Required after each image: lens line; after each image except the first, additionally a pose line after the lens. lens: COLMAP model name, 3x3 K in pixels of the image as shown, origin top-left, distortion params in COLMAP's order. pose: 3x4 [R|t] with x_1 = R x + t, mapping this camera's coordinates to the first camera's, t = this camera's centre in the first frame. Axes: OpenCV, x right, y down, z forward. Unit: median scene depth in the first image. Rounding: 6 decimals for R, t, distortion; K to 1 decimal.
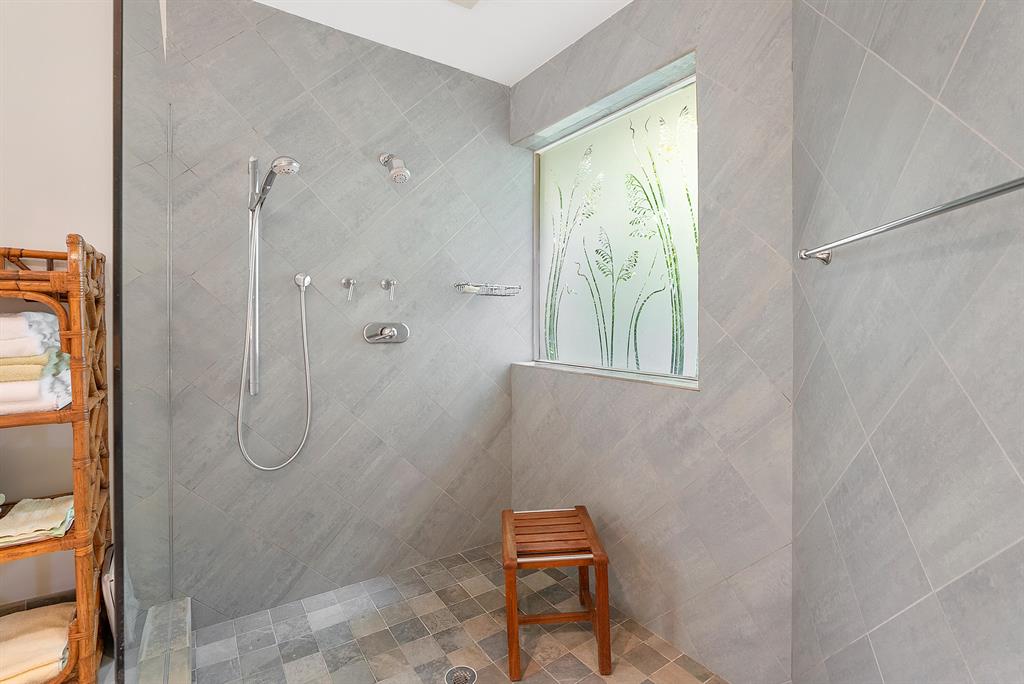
lens RADIAL K [[465.8, 0, 516.8], [0, 465.8, 323.4], [0, 0, 1]] dist [-0.004512, -0.000119]
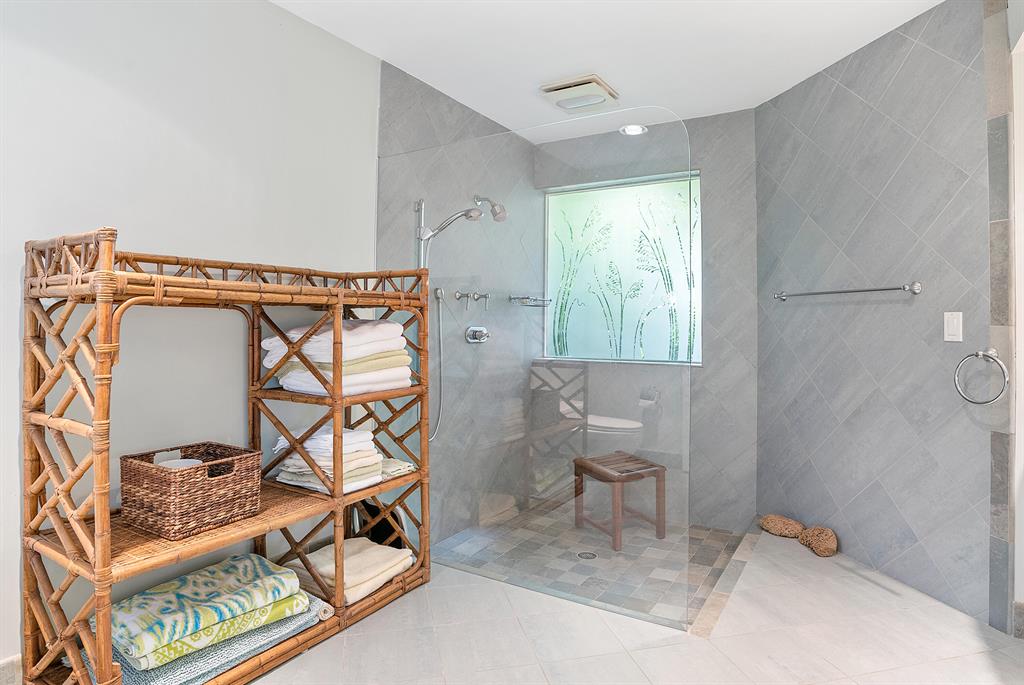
lens RADIAL K [[561.9, 0, 512.9], [0, 561.9, 319.1], [0, 0, 1]] dist [-0.067062, 0.025563]
pose [[0.910510, 0.006956, 0.413428, -1.230898], [-0.001438, 0.999906, -0.013656, -0.005146], [-0.413484, 0.011839, 0.910435, -0.656829]]
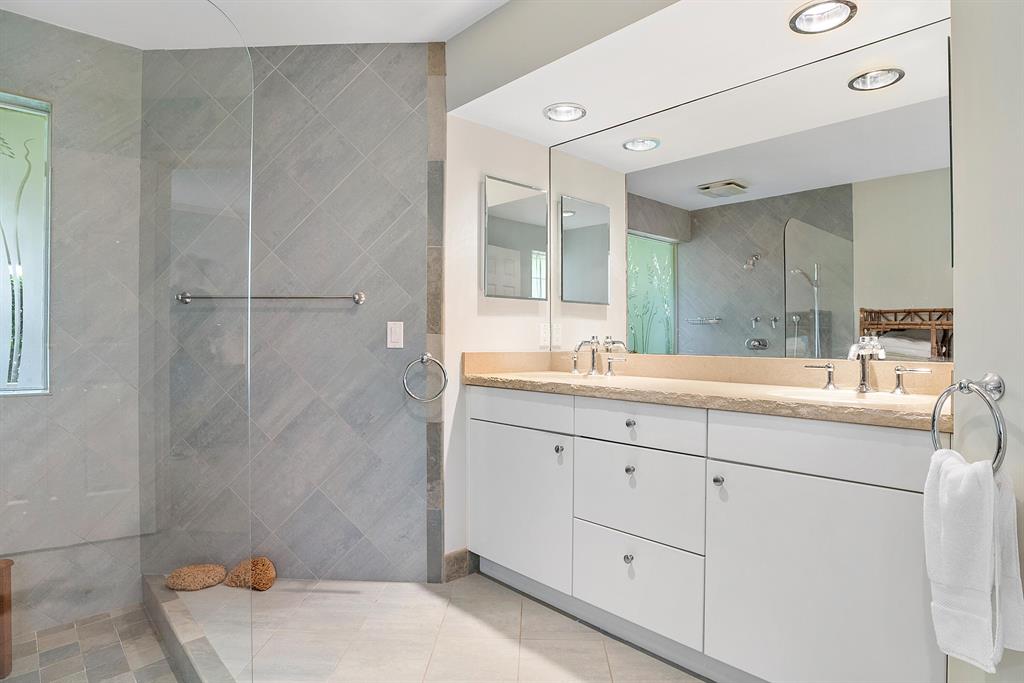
lens RADIAL K [[568.7, 0, 523.4], [0, 568.7, 337.8], [0, 0, 1]] dist [-0.072040, 0.032666]
pose [[-0.152188, -0.005573, 0.988336, -1.292255], [0.001859, 0.999981, 0.005925, -0.006732], [-0.988350, 0.002739, -0.152175, 0.040022]]
